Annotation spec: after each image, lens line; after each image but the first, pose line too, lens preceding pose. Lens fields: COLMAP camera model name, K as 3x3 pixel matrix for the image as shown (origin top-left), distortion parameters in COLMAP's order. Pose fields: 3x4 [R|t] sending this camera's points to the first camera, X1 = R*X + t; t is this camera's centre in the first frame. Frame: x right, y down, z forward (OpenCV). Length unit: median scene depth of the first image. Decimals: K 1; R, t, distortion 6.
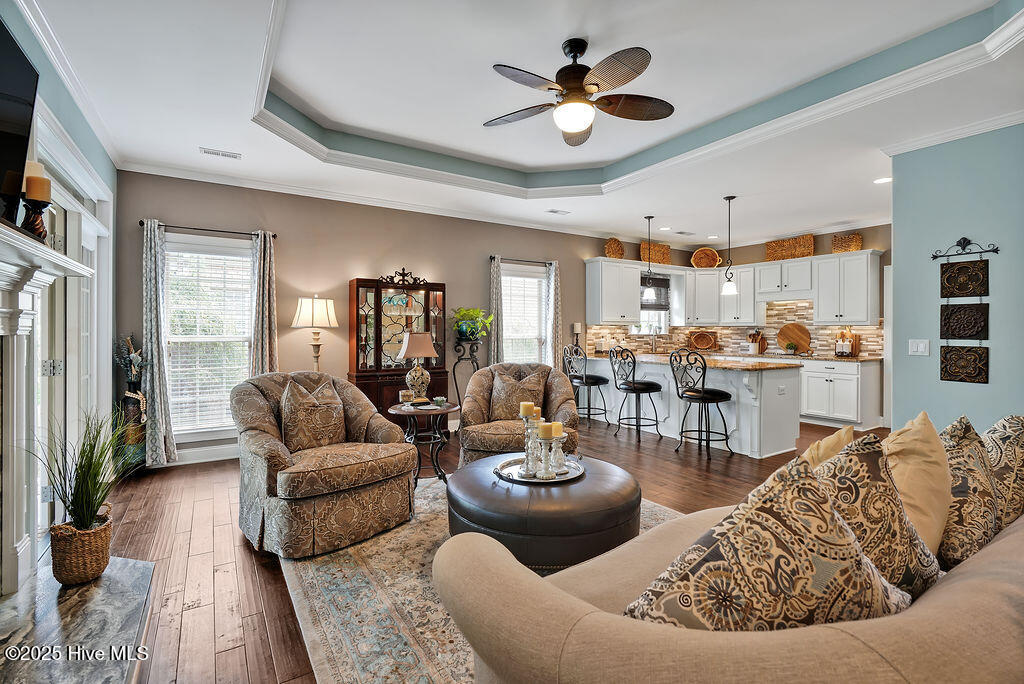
lens RADIAL K [[471.5, 0, 518.1], [0, 471.5, 332.8], [0, 0, 1]] dist [-0.016510, 0.003487]
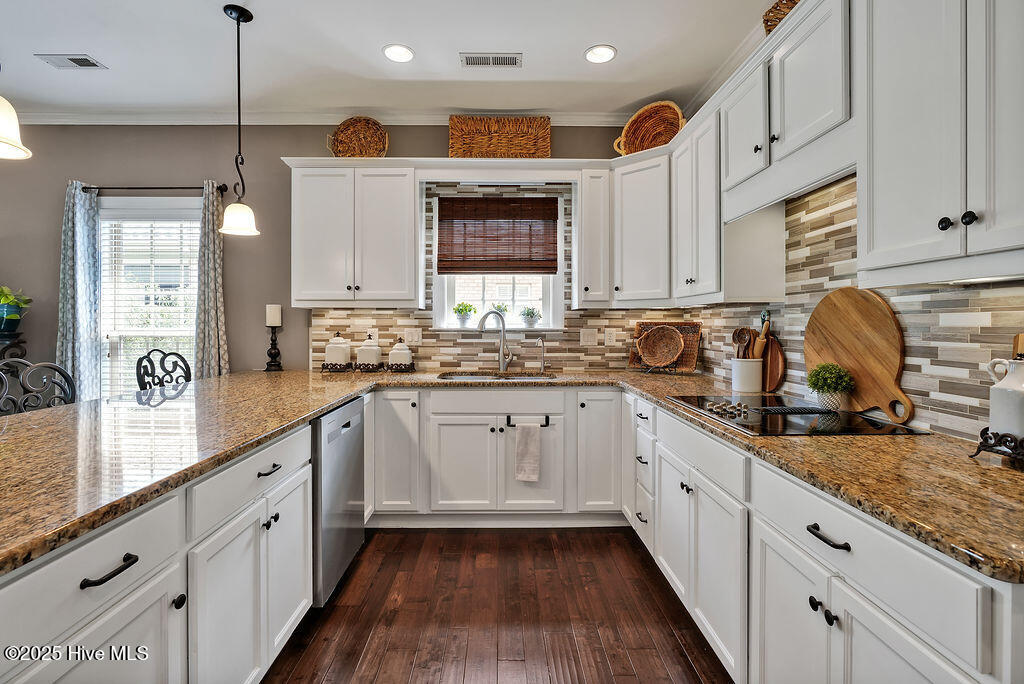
lens RADIAL K [[471.5, 0, 517.6], [0, 471.5, 327.4], [0, 0, 1]] dist [-0.016510, 0.003487]
pose [[0.851492, 0.002182, -0.524362, 0.572708], [-0.000871, 0.999996, 0.002746, 0.000560], [0.524366, -0.001881, 0.851491, 0.697479]]
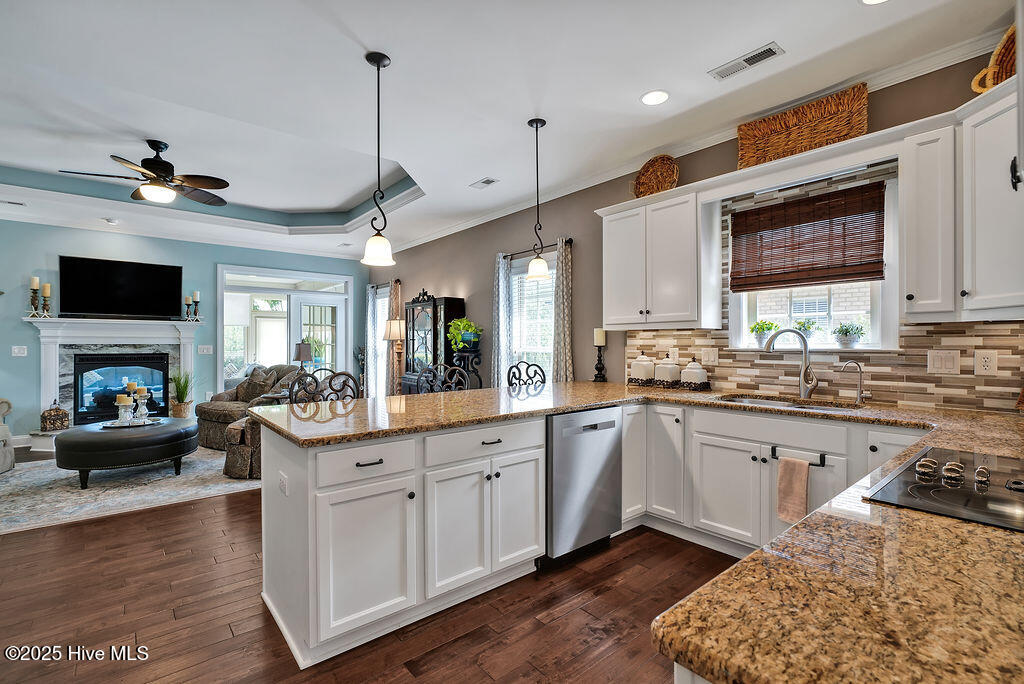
lens RADIAL K [[471.5, 0, 510.1], [0, 471.5, 344.8], [0, 0, 1]] dist [-0.016510, 0.003487]
pose [[0.113269, 0.003776, -0.993557, 0.686551], [0.001510, 0.999991, 0.003972, -0.002667], [0.993563, -0.001950, 0.113262, 0.791407]]
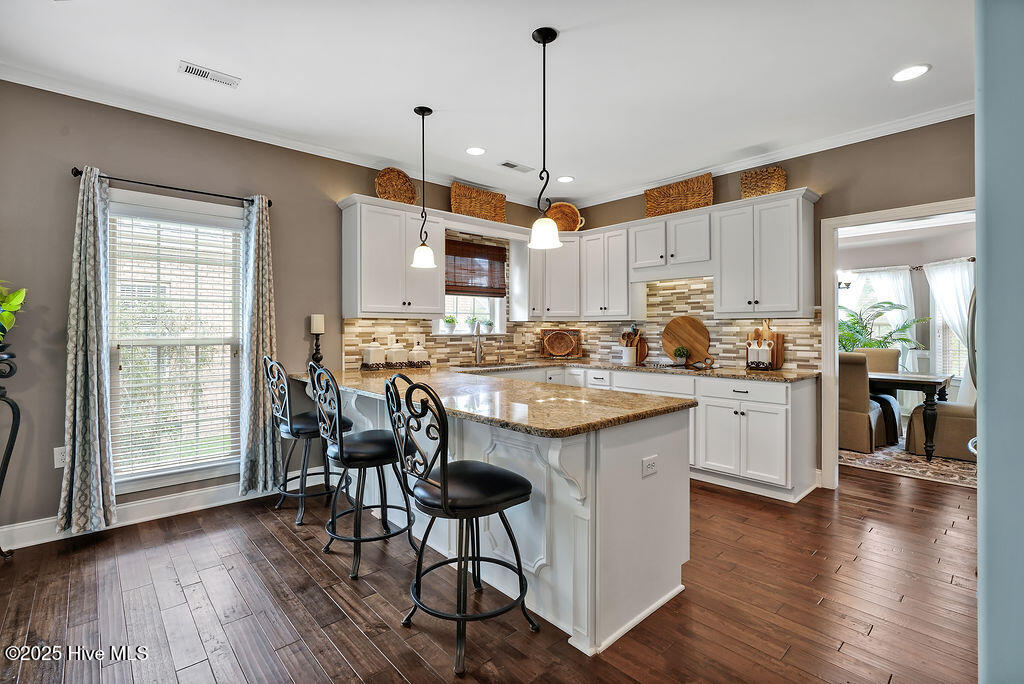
lens RADIAL K [[471.5, 0, 517.2], [0, 471.5, 329.5], [0, 0, 1]] dist [-0.016510, 0.003487]
pose [[0.985256, -0.003262, 0.171058, 0.252836], [0.003922, 0.999986, -0.003516, -0.000814], [-0.171044, 0.004135, 0.985255, 0.408086]]
